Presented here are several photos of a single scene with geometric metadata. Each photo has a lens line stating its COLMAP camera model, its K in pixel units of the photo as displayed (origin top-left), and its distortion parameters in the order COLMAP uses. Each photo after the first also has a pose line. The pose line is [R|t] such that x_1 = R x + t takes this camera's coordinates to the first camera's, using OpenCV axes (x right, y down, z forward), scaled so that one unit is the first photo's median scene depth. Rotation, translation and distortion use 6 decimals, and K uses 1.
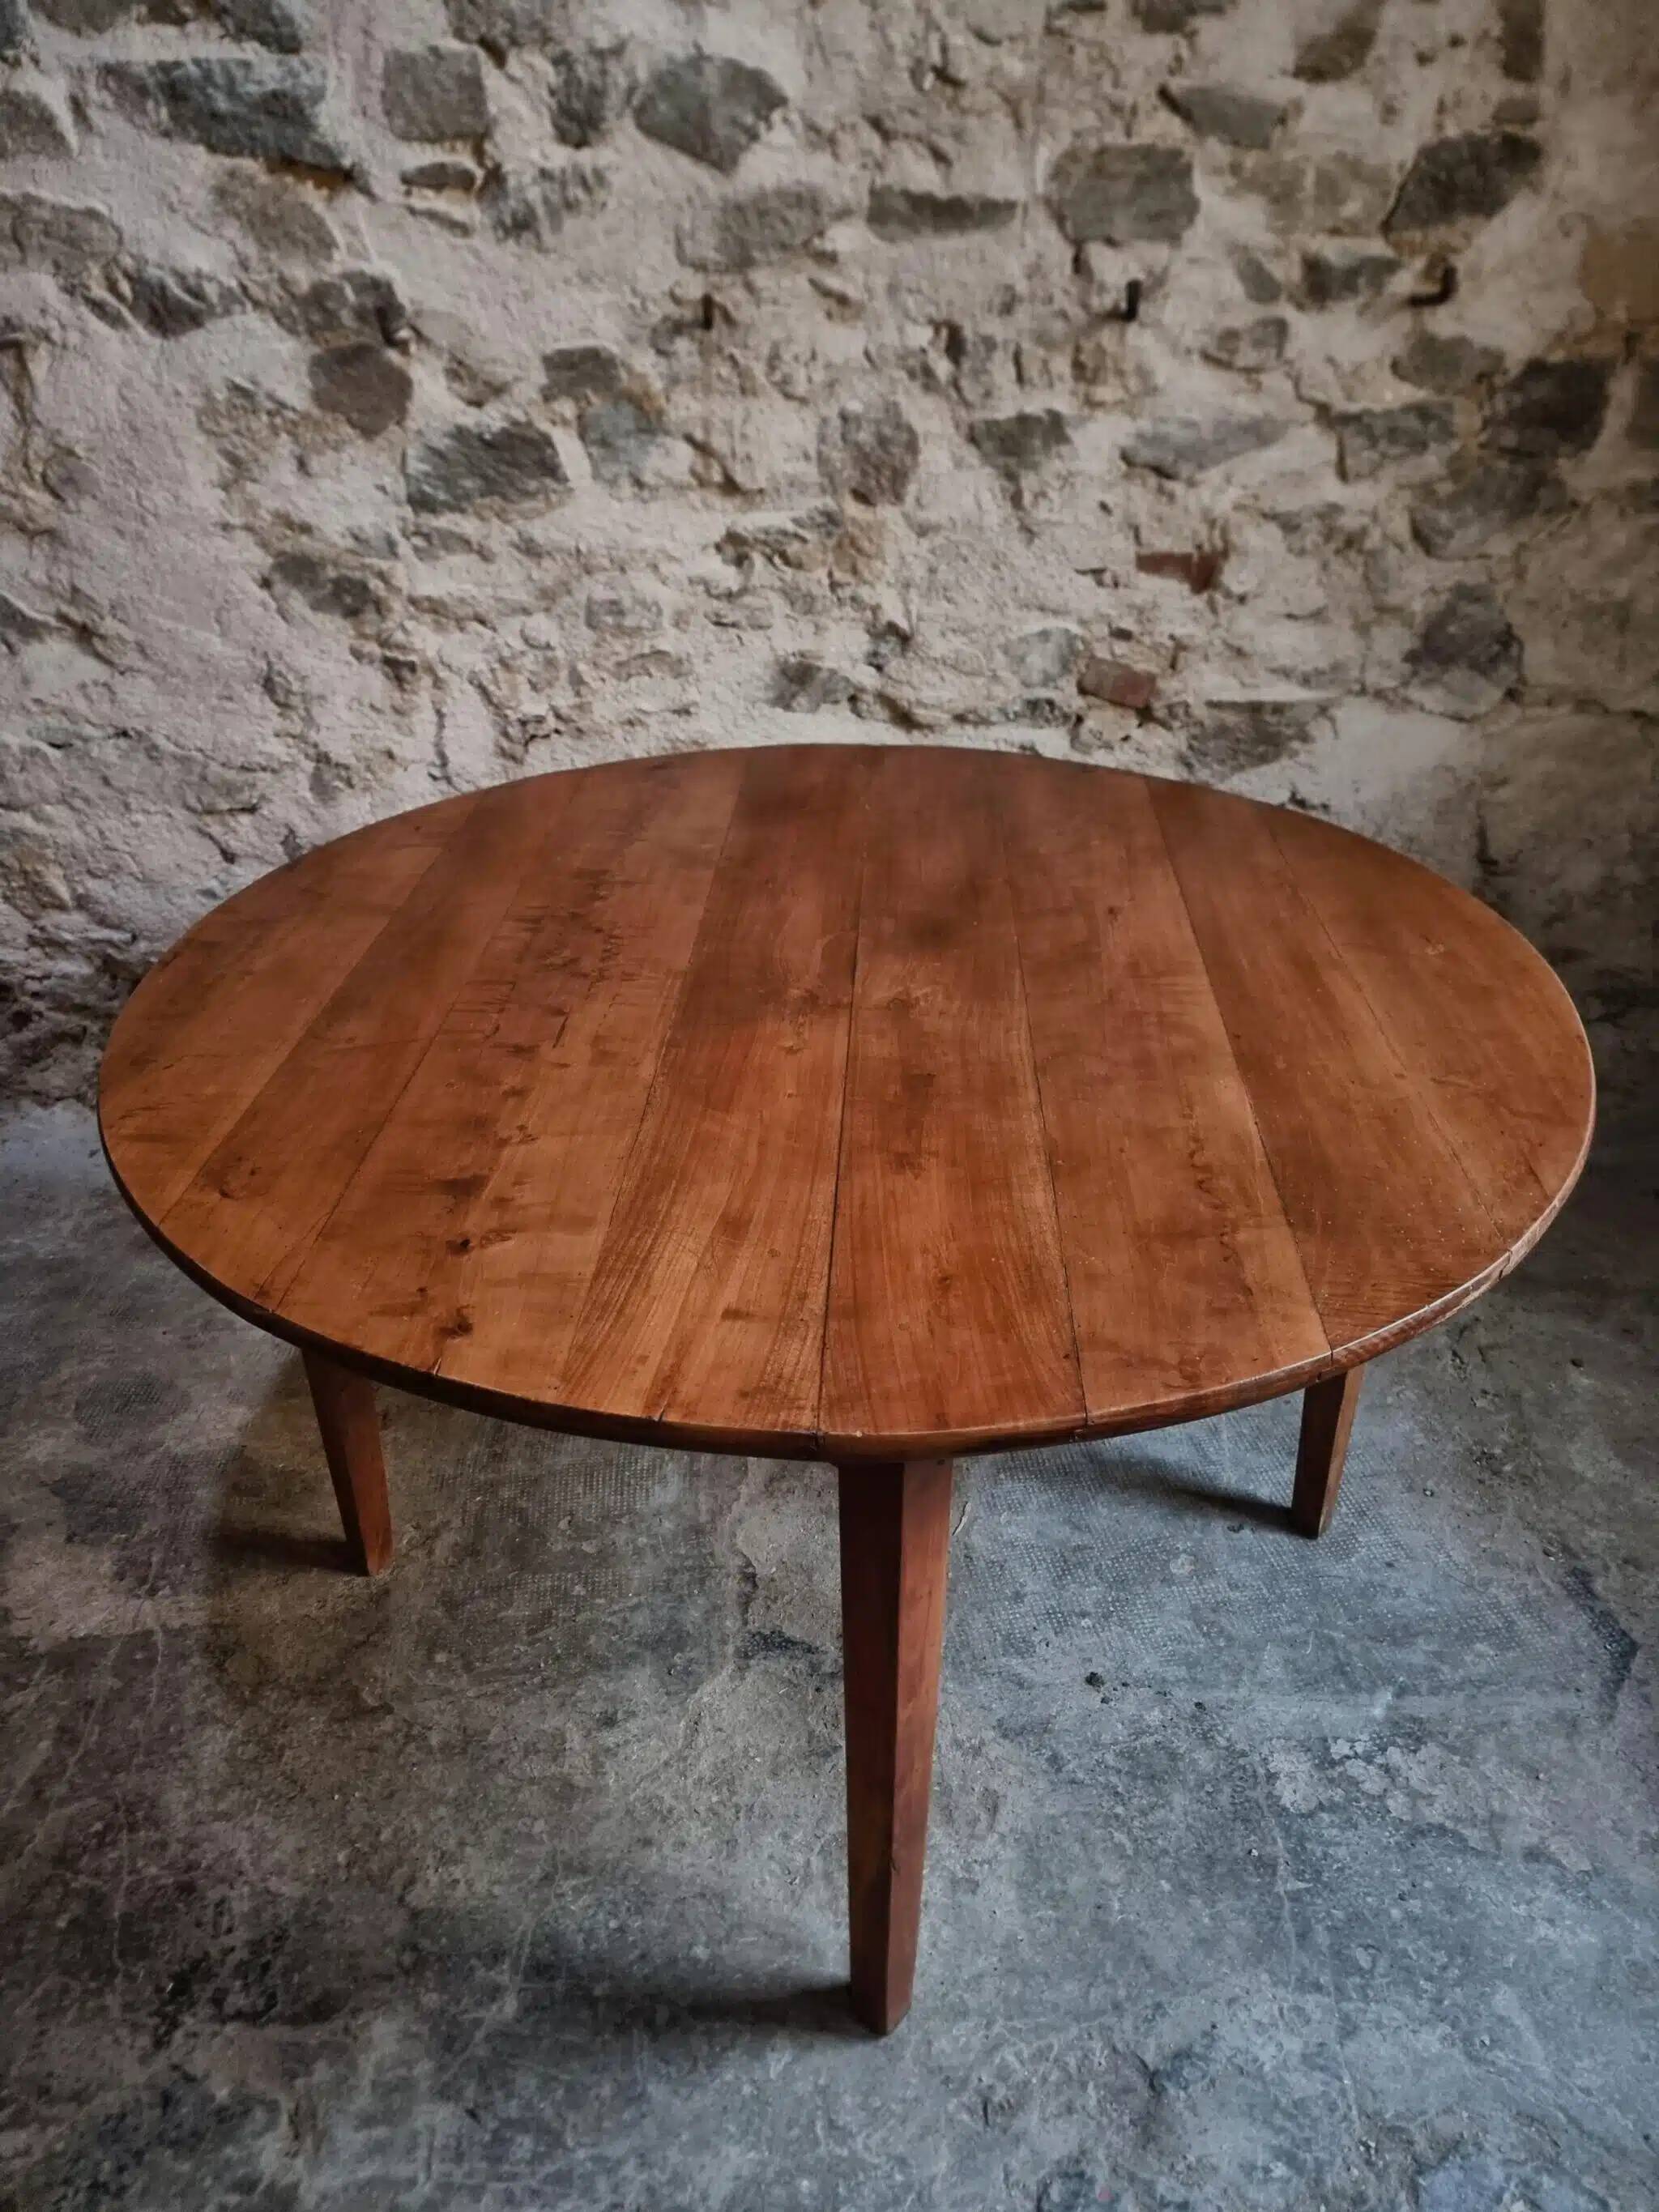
lens RADIAL K [[1544.6, 0, 830.1], [0, 1544.6, 1093.9], [0, 0, 1]] dist [0.055604, -0.052405]
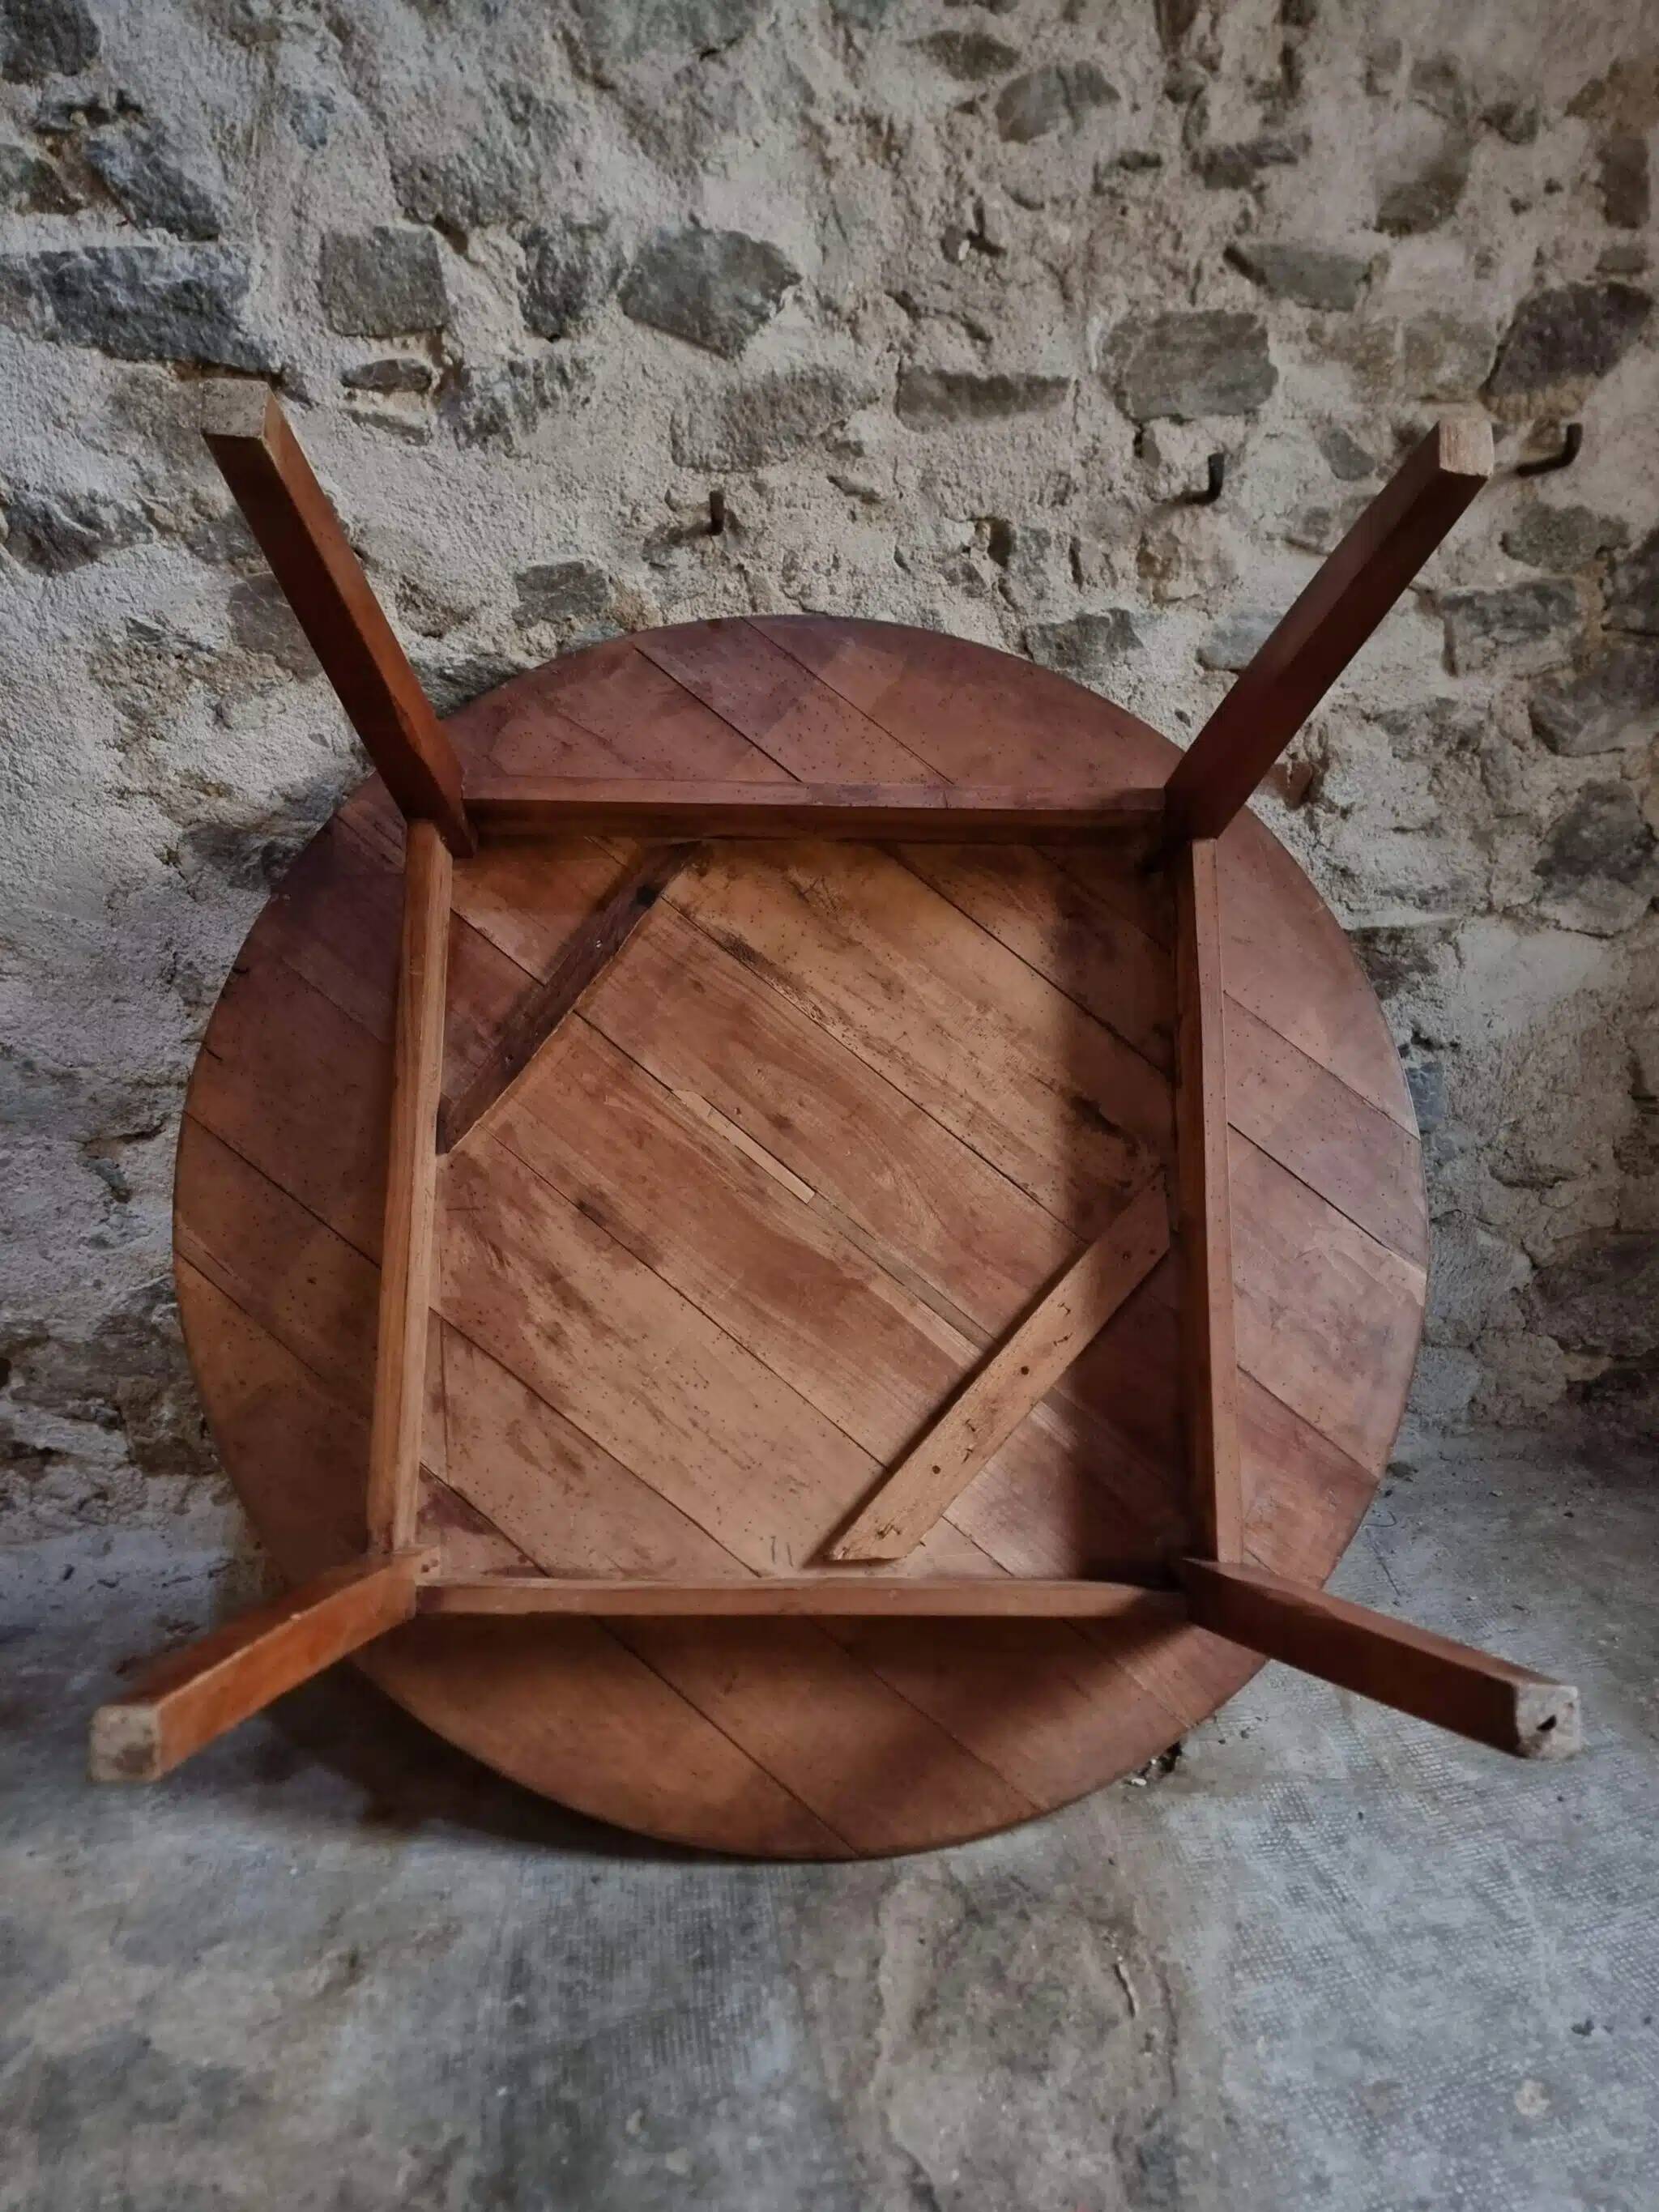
lens RADIAL K [[1572.5, 0, 823.6], [0, 1572.5, 1118.0], [0, 0, 1]] dist [0.059737, -0.053847]
pose [[0.995404, -0.065826, 0.069547, -0.099908], [0.076859, 0.982407, -0.170203, -0.030013], [-0.057120, 0.174766, 0.982952, 0.209974]]
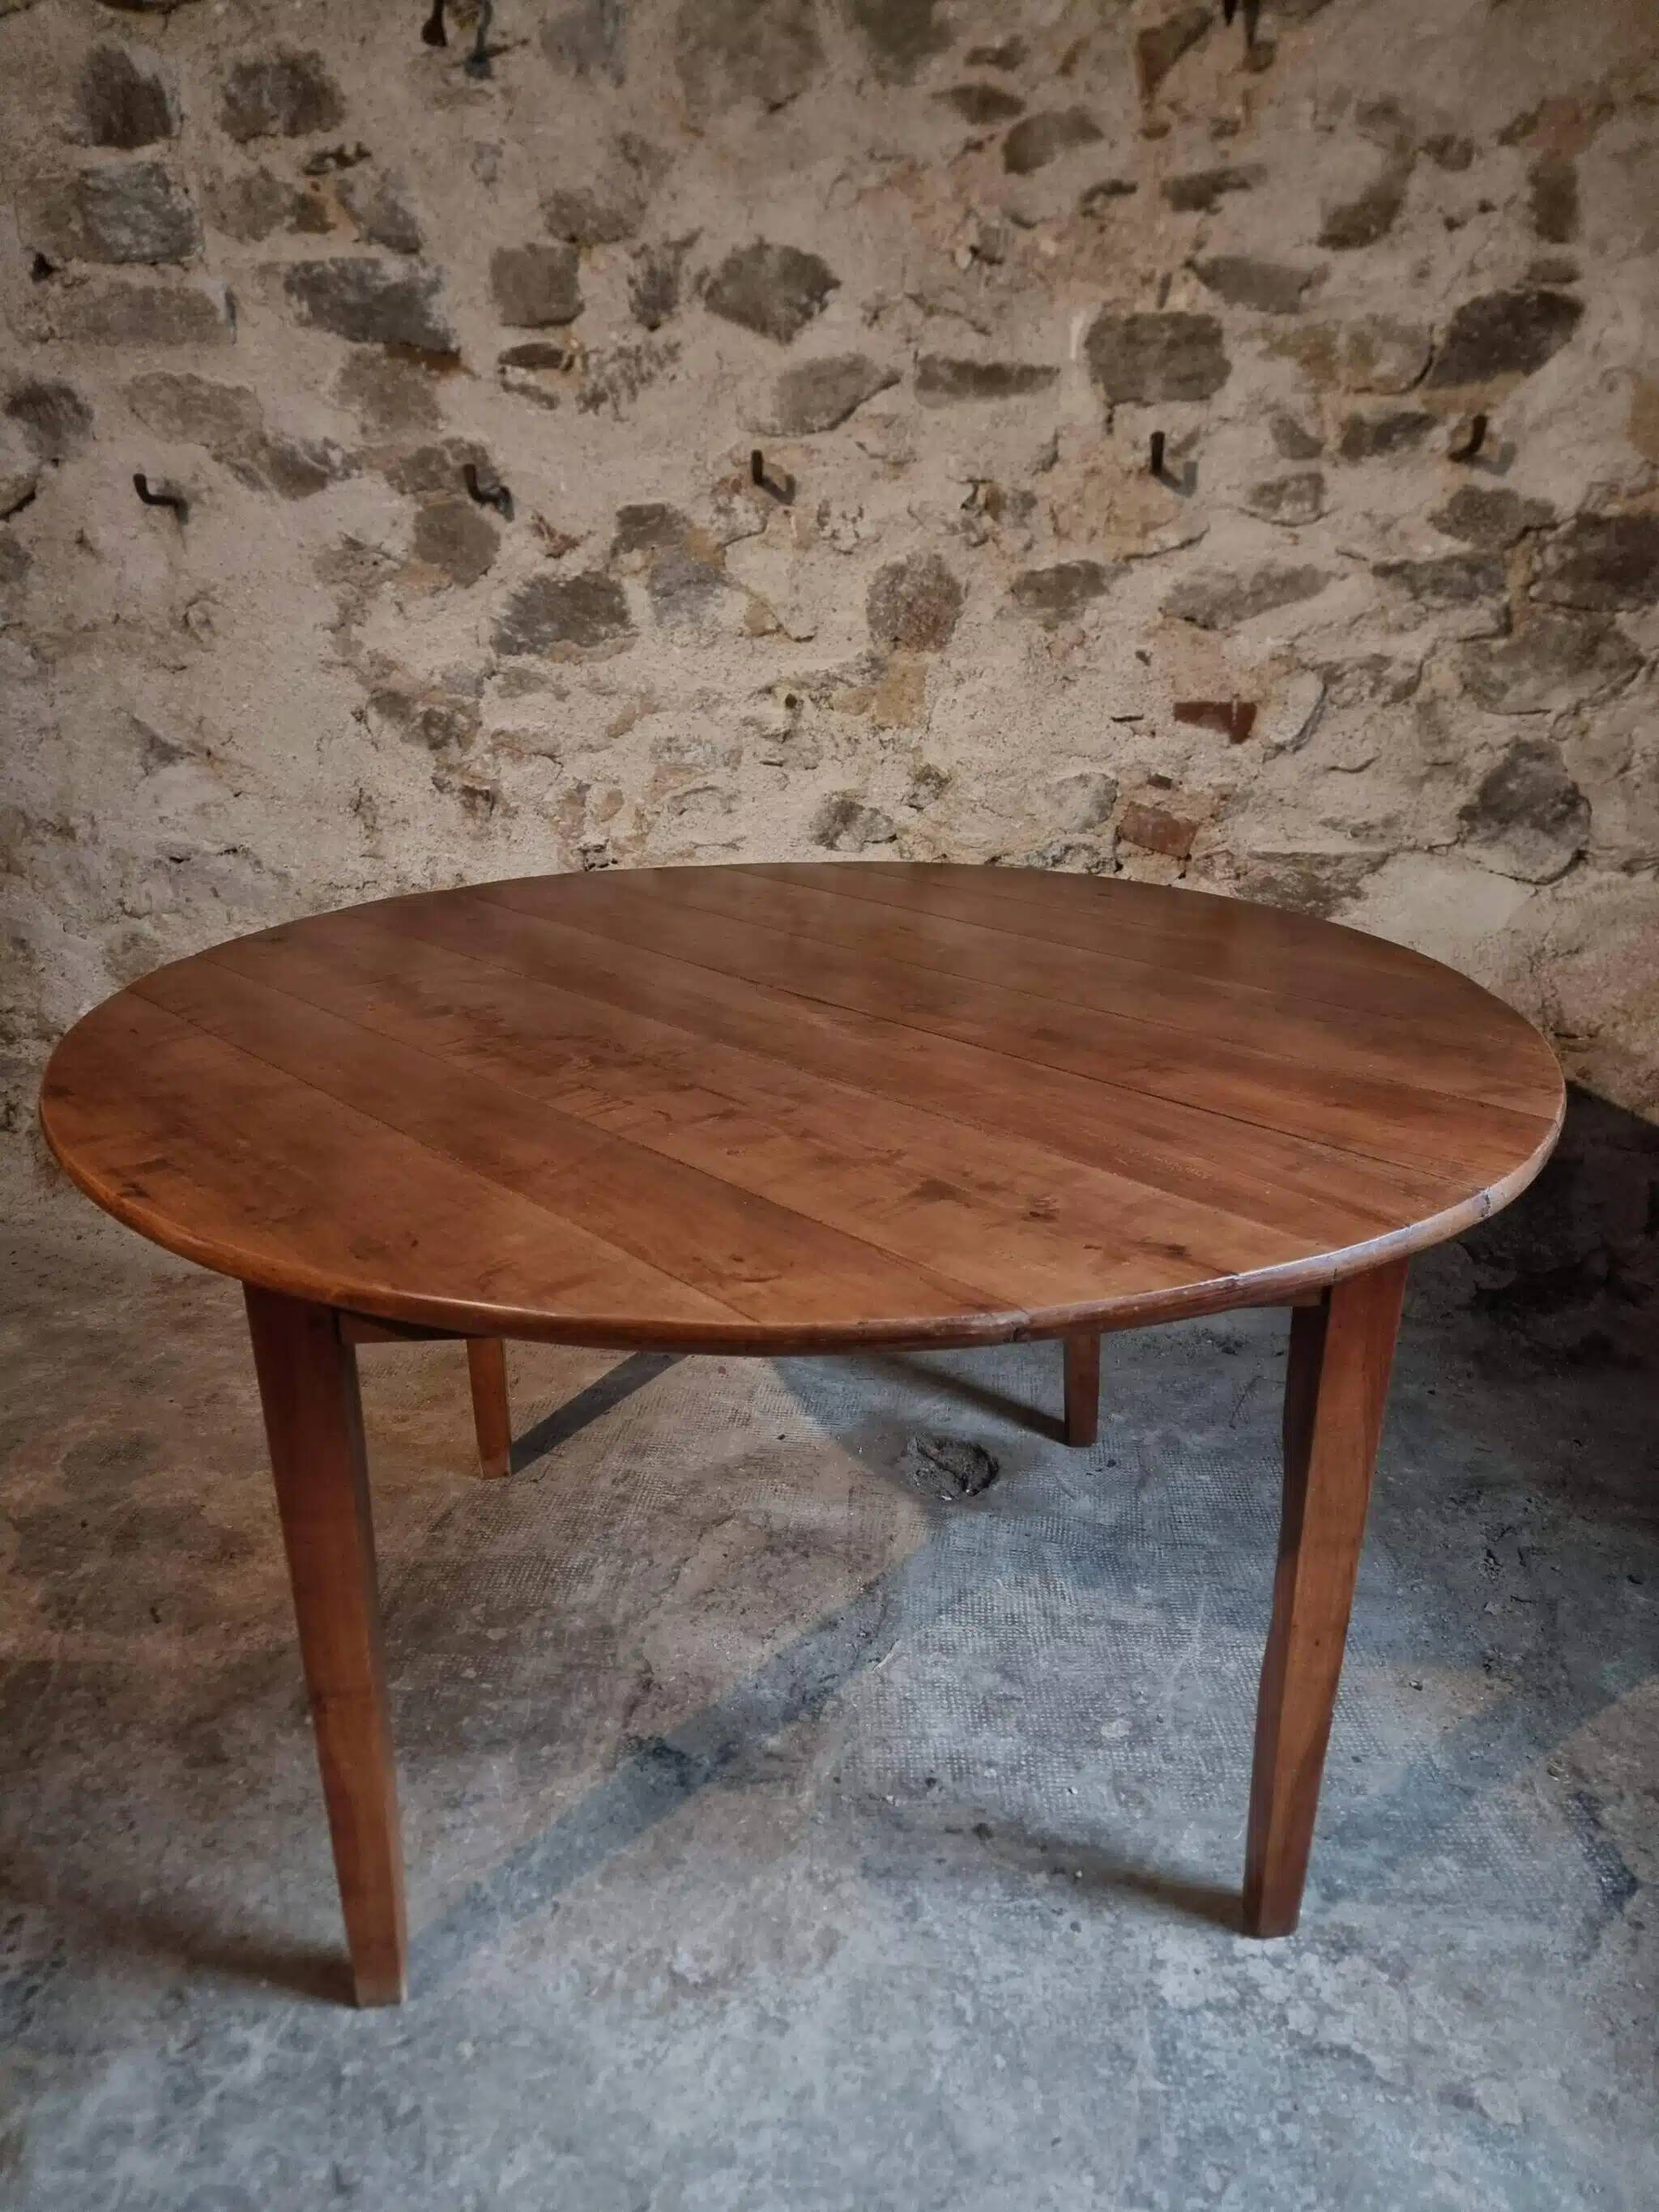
lens RADIAL K [[1539.0, 0, 824.8], [0, 1539.0, 1114.3], [0, 0, 1]] dist [0.072646, -0.069854]
pose [[0.984781, 0.062522, -0.162164, 0.165581], [-0.087938, 0.984051, -0.154628, 0.096364], [0.149910, 0.166535, 0.974573, 0.036927]]
